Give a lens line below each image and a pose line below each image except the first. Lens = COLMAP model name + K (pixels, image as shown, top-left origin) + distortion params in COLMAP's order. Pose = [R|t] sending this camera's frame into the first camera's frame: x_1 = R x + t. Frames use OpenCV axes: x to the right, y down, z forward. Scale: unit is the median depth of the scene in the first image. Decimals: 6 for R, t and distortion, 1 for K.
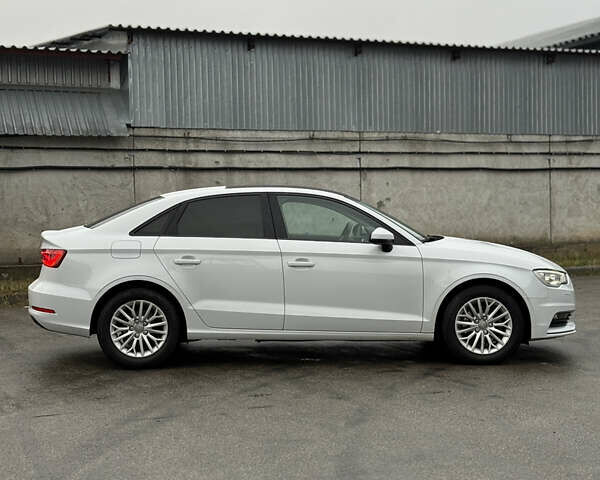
lens RADIAL K [[1129.0, 0, 300.0], [0, 1129.0, 240.0], [0, 0, 1]] dist [0.117404, -0.050229]
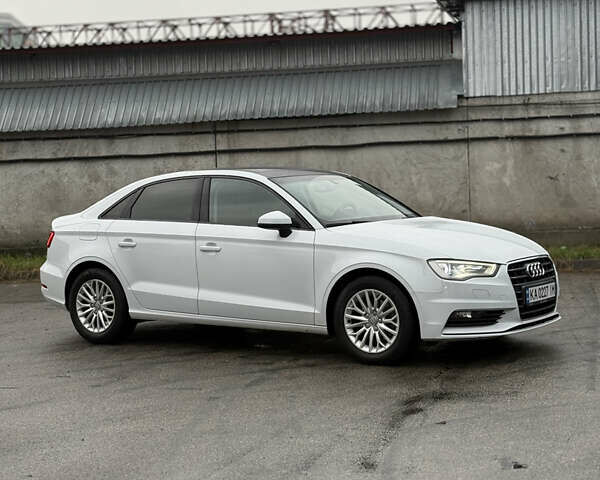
lens RADIAL K [[1129.0, 0, 300.0], [0, 1129.0, 240.0], [0, 0, 1]] dist [0.117404, -0.050229]
pose [[0.797746, 0.013603, -0.602841, 0.645572], [0.006348, 0.999501, 0.030953, -0.015877], [0.602961, -0.028520, 0.797261, 0.256254]]
